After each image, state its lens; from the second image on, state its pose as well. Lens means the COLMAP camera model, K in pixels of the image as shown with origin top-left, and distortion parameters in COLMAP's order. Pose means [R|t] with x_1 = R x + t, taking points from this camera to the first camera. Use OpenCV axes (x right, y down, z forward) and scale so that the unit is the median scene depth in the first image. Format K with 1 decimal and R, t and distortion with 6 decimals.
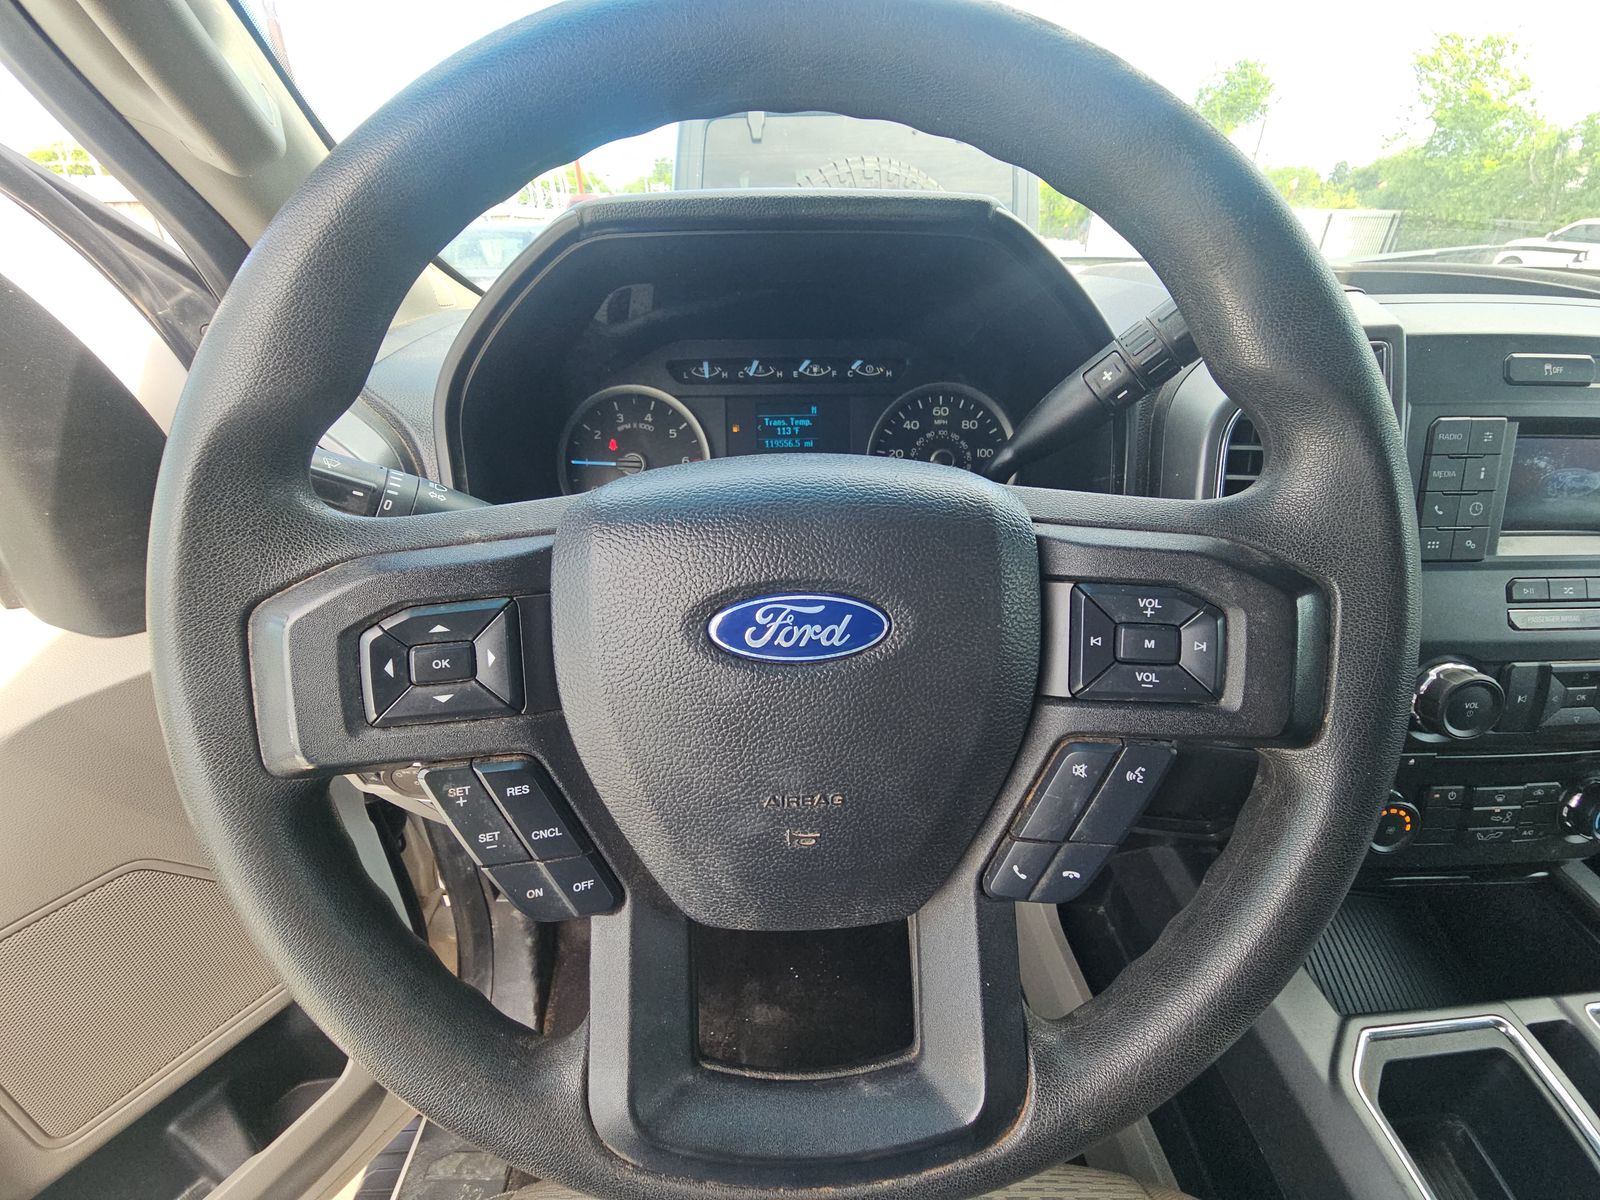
lens RADIAL K [[653.1, 0, 799.3], [0, 653.1, 592.7], [0, 0, 1]] dist [0.017193, -0.015526]
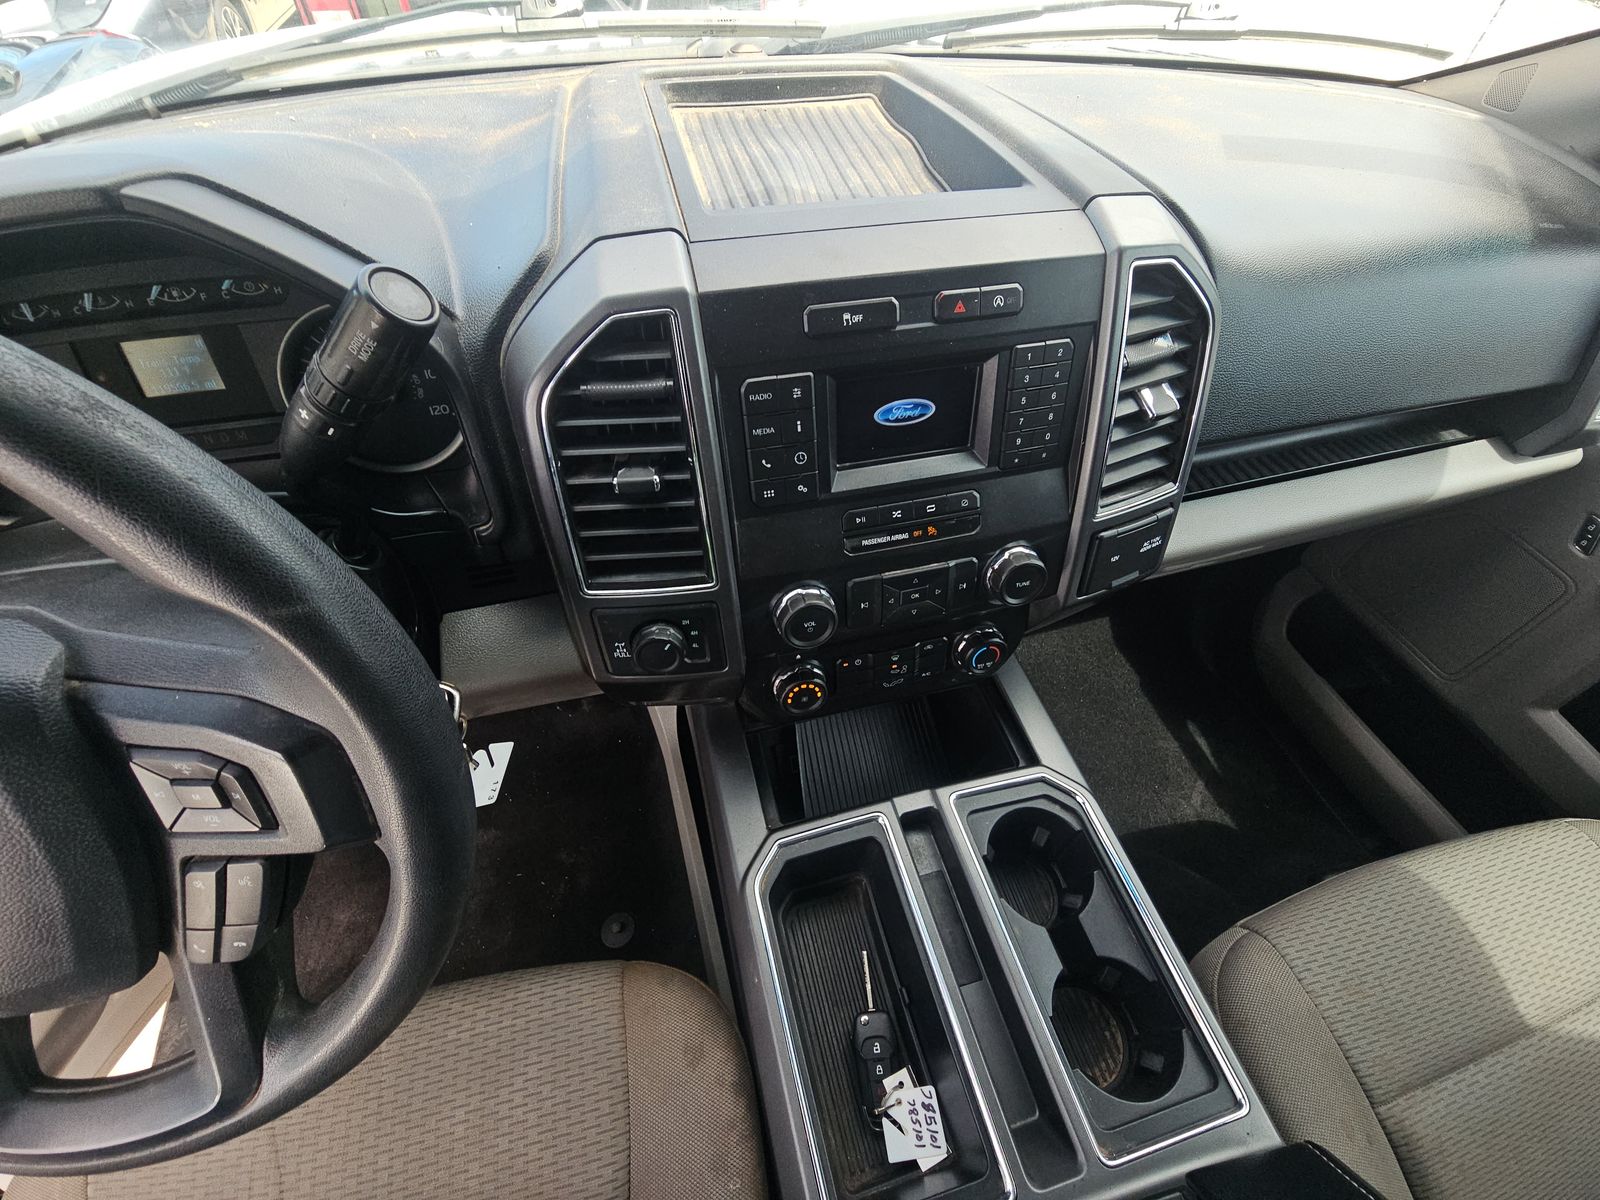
lens RADIAL K [[653.1, 0, 799.3], [0, 653.1, 592.7], [0, 0, 1]] dist [0.017193, -0.015526]
pose [[0.972920, -0.160341, 0.166489, 0.590025], [0.086163, 0.919947, 0.382458, -0.243090], [-0.214484, -0.357755, 0.908850, -0.043031]]
